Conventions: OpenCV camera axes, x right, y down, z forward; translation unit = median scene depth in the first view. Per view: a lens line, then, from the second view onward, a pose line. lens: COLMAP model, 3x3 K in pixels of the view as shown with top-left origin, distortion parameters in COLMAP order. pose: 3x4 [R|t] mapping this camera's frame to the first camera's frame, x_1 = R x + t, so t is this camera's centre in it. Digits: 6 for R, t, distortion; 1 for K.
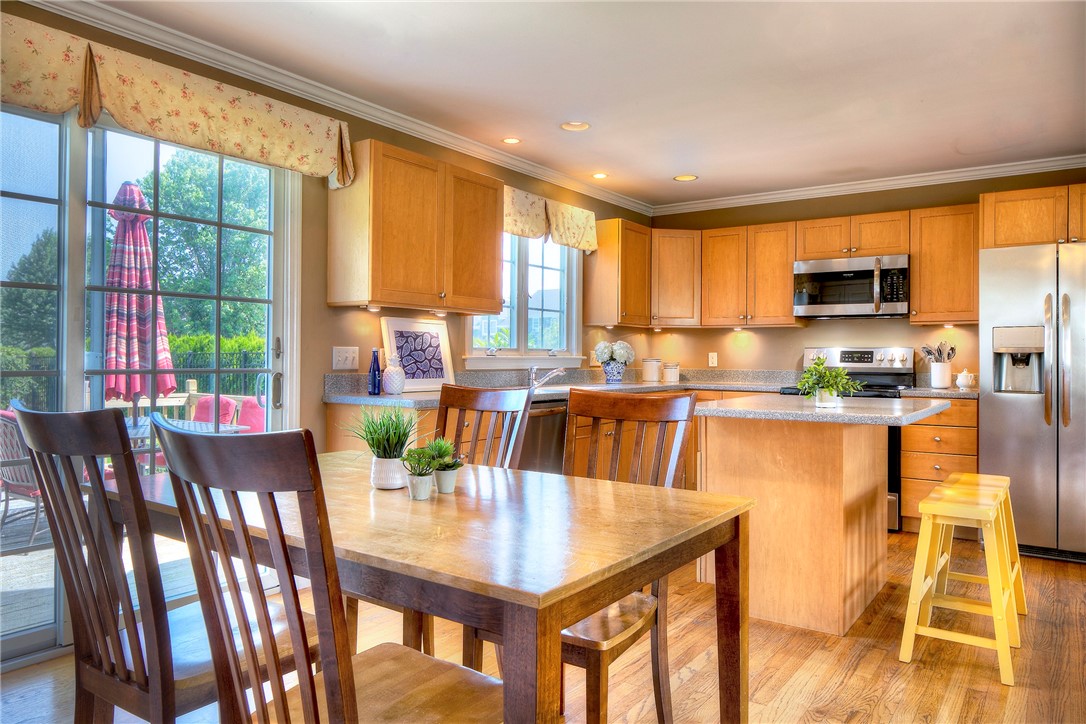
lens RADIAL K [[747.5, 0, 543.0], [0, 747.5, 362.0], [0, 0, 1]] dist [0.001062, -0.000503]
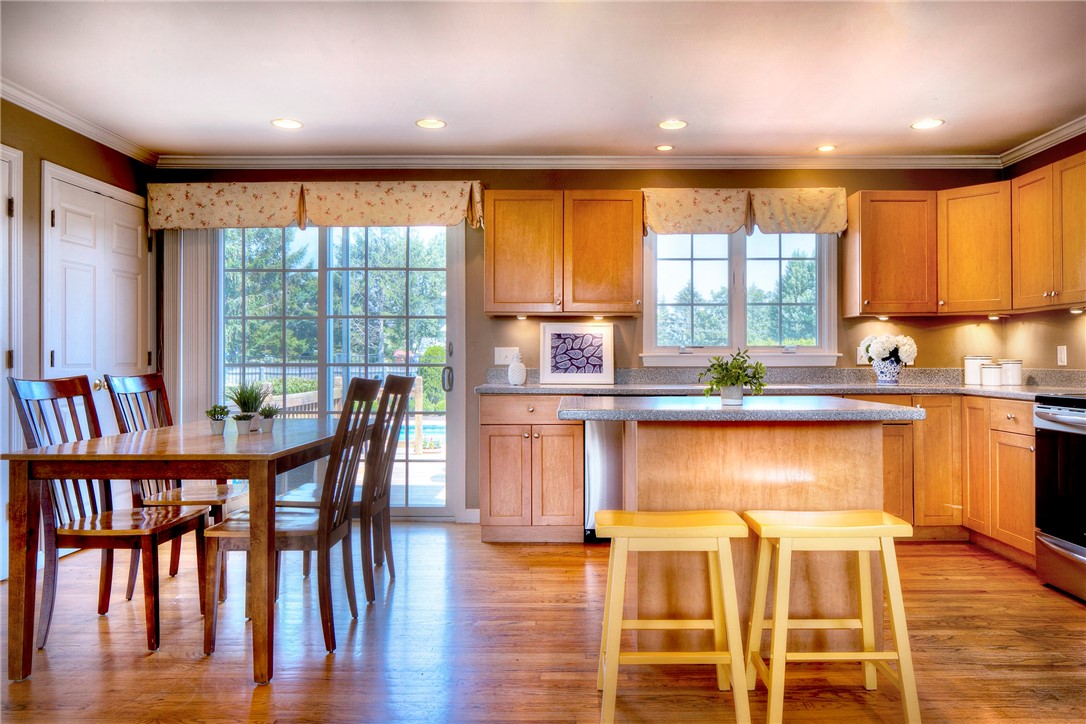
lens RADIAL K [[762.0, 0, 543.0], [0, 762.0, 362.0], [0, 0, 1]] dist [0.002114, -0.001041]
pose [[0.568347, 0.000786, -0.822789, 0.674375], [-0.000285, 1.000000, 0.000758, 0.003059], [0.822789, -0.000196, 0.568347, 0.229546]]
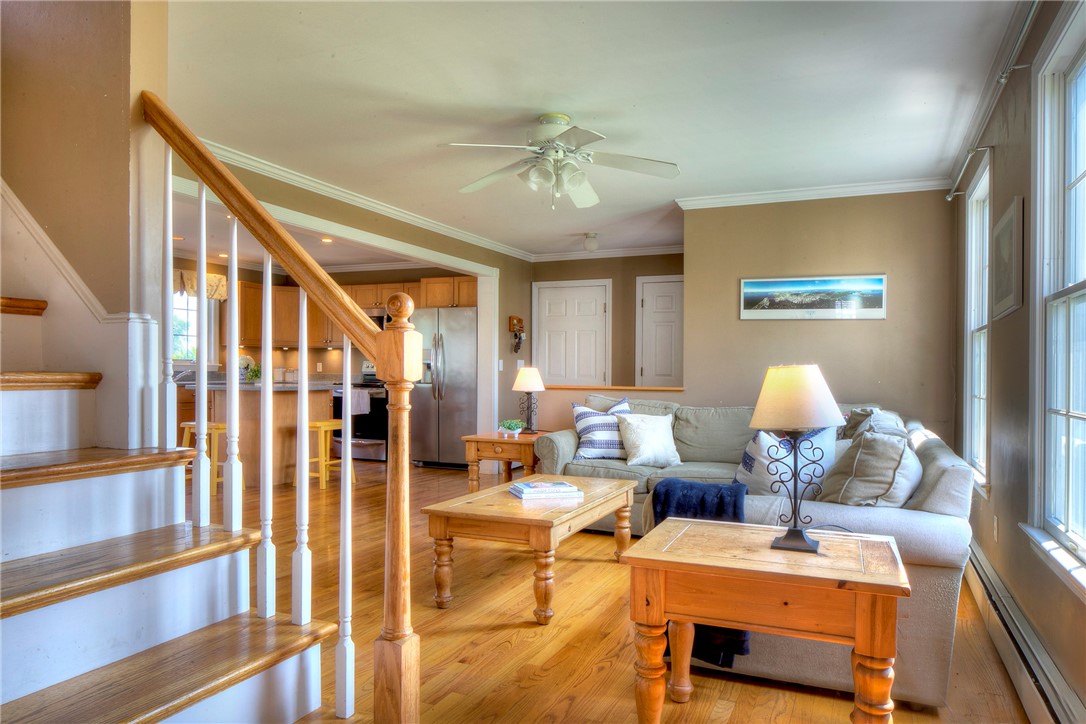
lens RADIAL K [[747.5, 0, 543.0], [0, 747.5, 362.0], [0, 0, 1]] dist [0.001062, -0.000503]
pose [[0.979566, 0.007624, 0.200981, 0.464670], [-0.003428, 0.999769, -0.021217, 0.022089], [-0.201096, 0.020094, 0.979365, -0.819218]]
